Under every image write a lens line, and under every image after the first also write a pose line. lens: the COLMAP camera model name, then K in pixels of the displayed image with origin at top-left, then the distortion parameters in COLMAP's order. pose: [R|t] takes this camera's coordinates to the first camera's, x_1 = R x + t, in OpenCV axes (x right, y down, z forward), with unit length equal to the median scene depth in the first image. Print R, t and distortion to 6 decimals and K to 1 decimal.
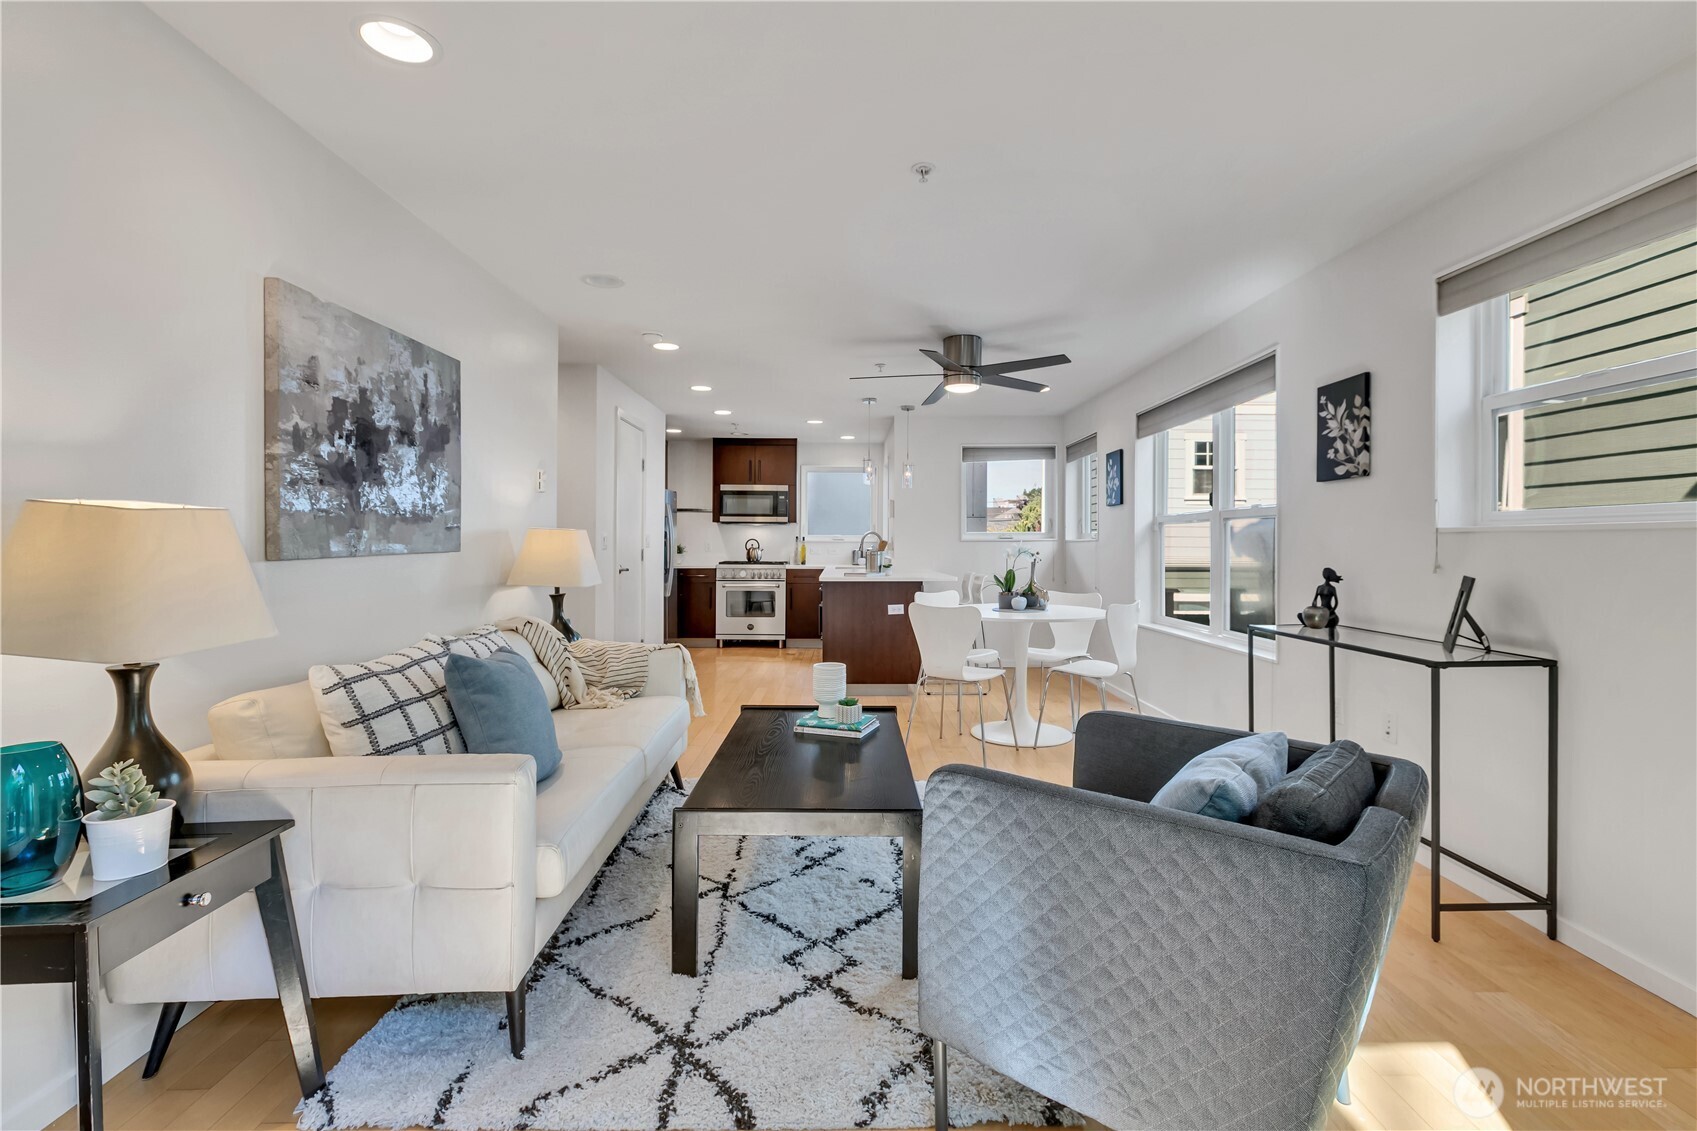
lens RADIAL K [[781.6, 0, 851.2], [0, 781.6, 548.4], [0, 0, 1]] dist [-0.005887, 0.001468]
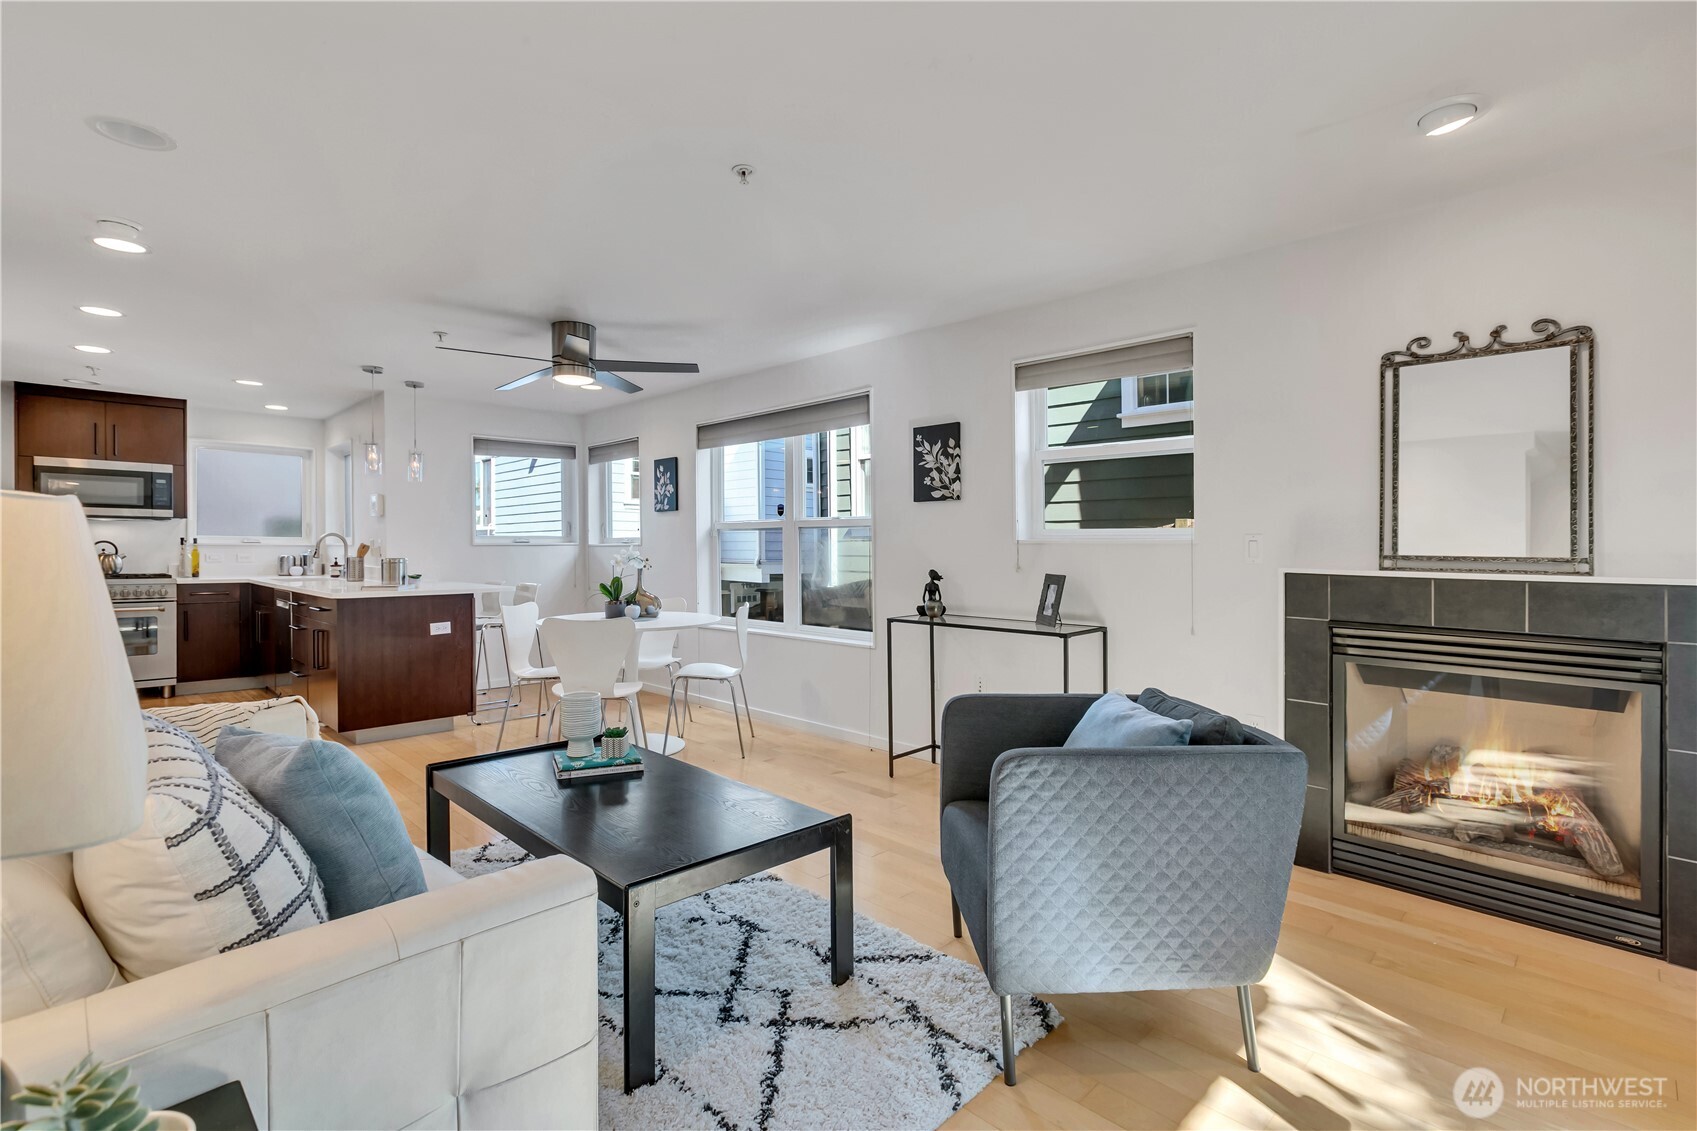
lens RADIAL K [[781.6, 0, 864.7], [0, 781.6, 553.5], [0, 0, 1]] dist [-0.005887, 0.001468]
pose [[0.700842, -0.006979, 0.713282, -0.393874], [0.003253, 0.999973, 0.006587, -0.009551], [-0.713309, -0.002296, 0.700846, 0.167178]]
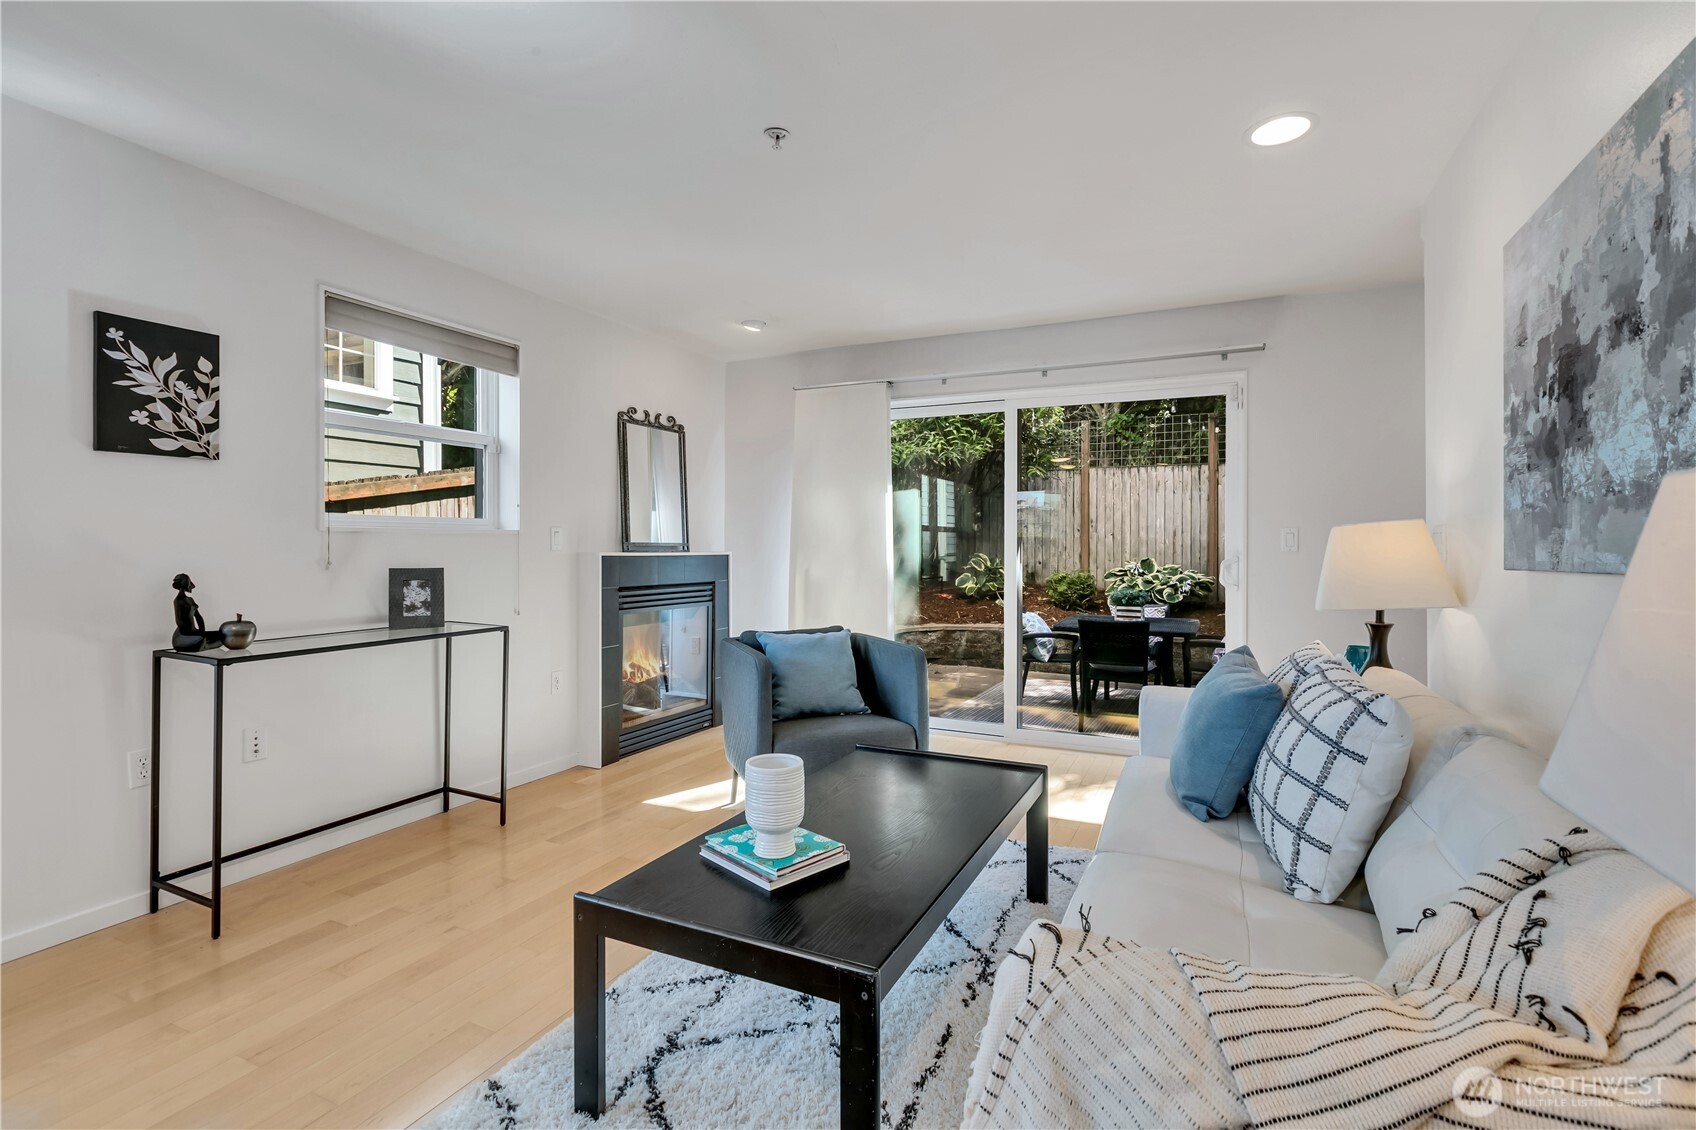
lens RADIAL K [[781.1, 0, 850.0], [0, 781.1, 549.5], [0, 0, 1]] dist [-0.005887, 0.001468]
pose [[-0.900038, -0.010455, 0.435687, -0.304882], [-0.003338, 0.999848, 0.017097, -0.012716], [-0.435799, 0.013934, -0.899936, 1.397515]]
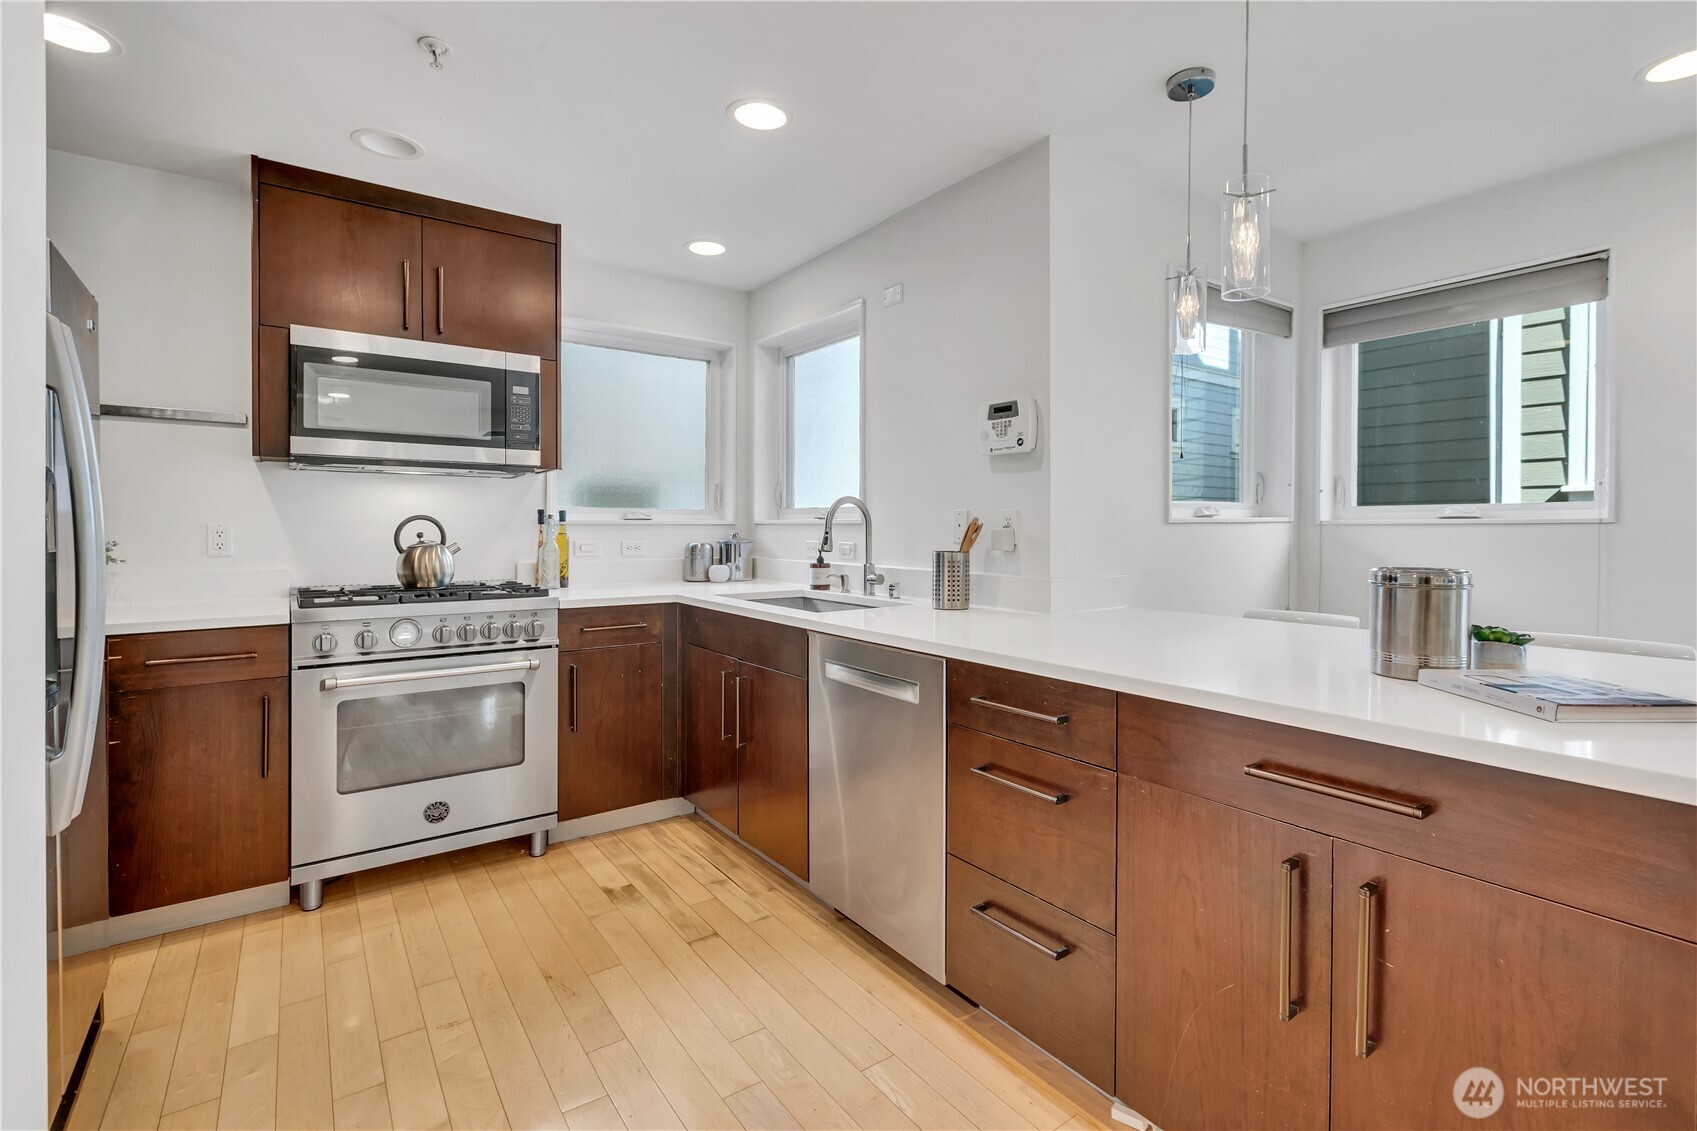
lens RADIAL K [[781.6, 0, 851.7], [0, 781.6, 528.8], [0, 0, 1]] dist [-0.005887, 0.001468]
pose [[0.817808, -0.005261, 0.575467, -0.448356], [0.005161, 0.999985, 0.001808, -0.017692], [-0.575468, 0.001491, 0.817823, 1.760498]]
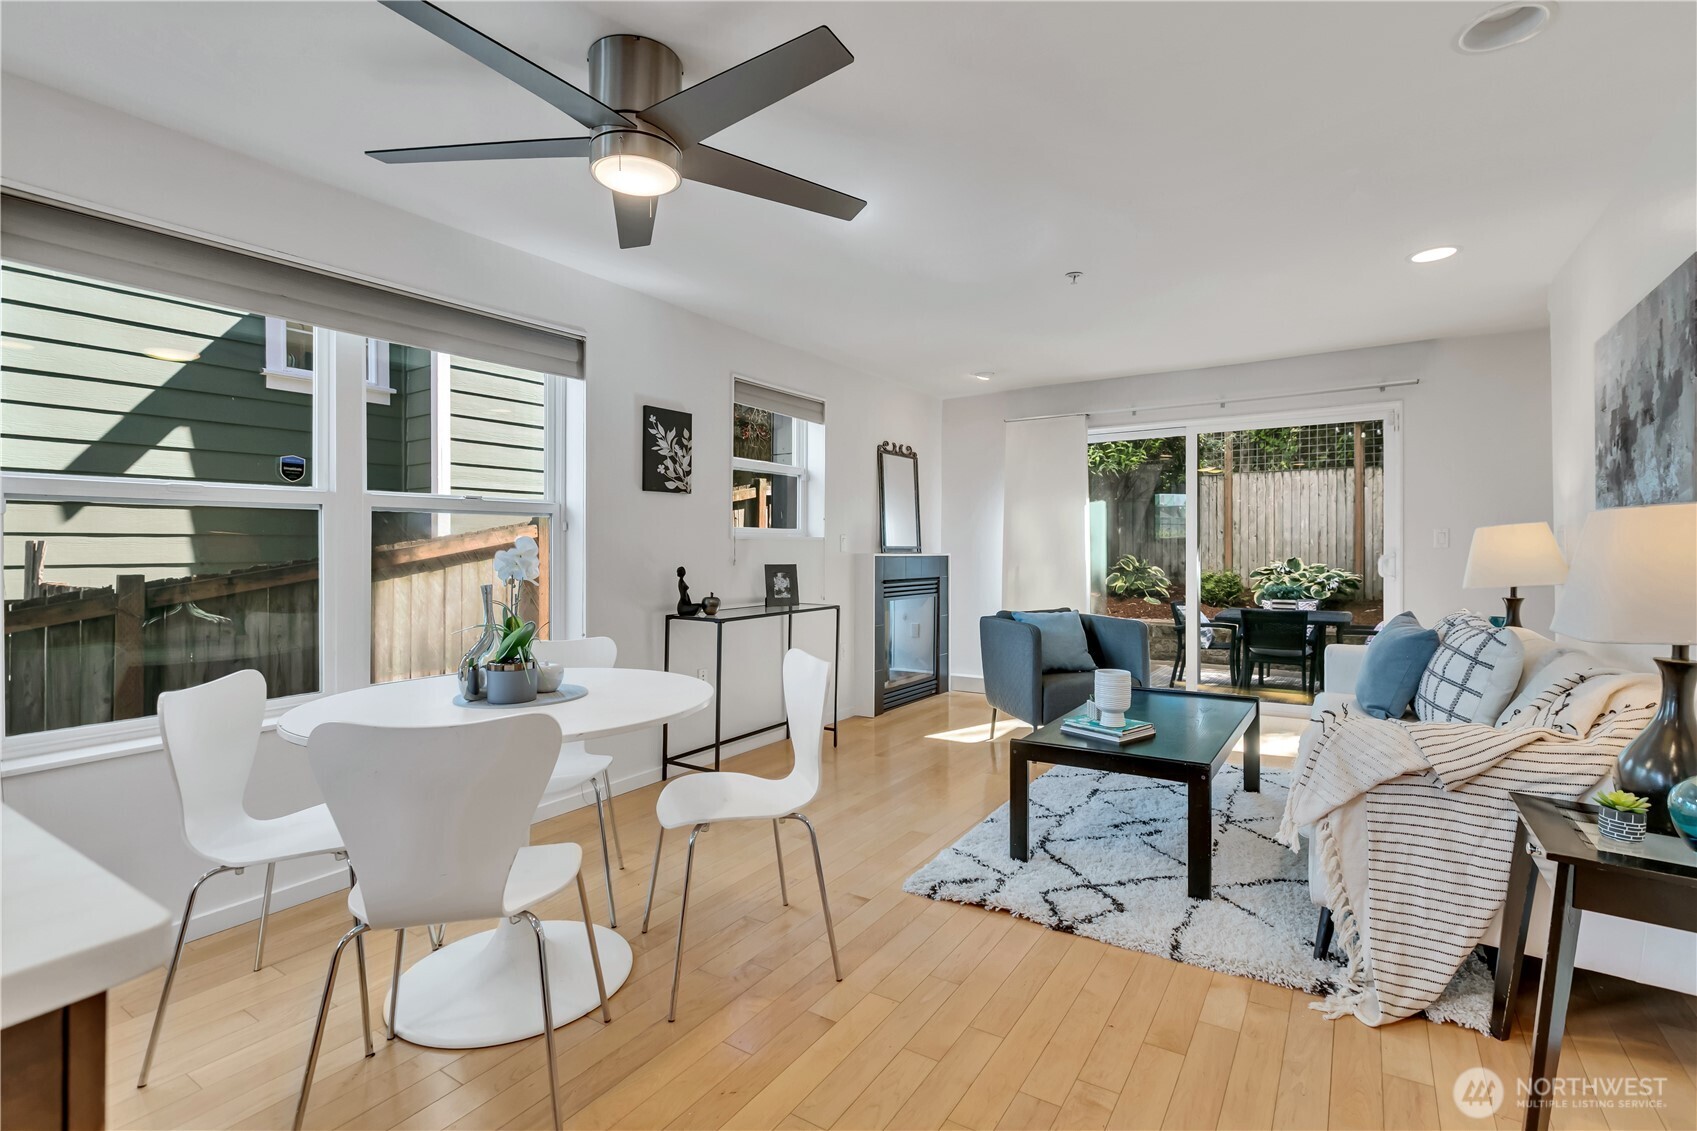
lens RADIAL K [[781.6, 0, 852.2], [0, 781.6, 555.7], [0, 0, 1]] dist [-0.005887, 0.001468]
pose [[-0.835395, -0.004350, 0.549633, -0.271674], [0.006893, 0.999807, 0.018391, -0.011325], [-0.549607, 0.019153, -0.835204, 1.863014]]
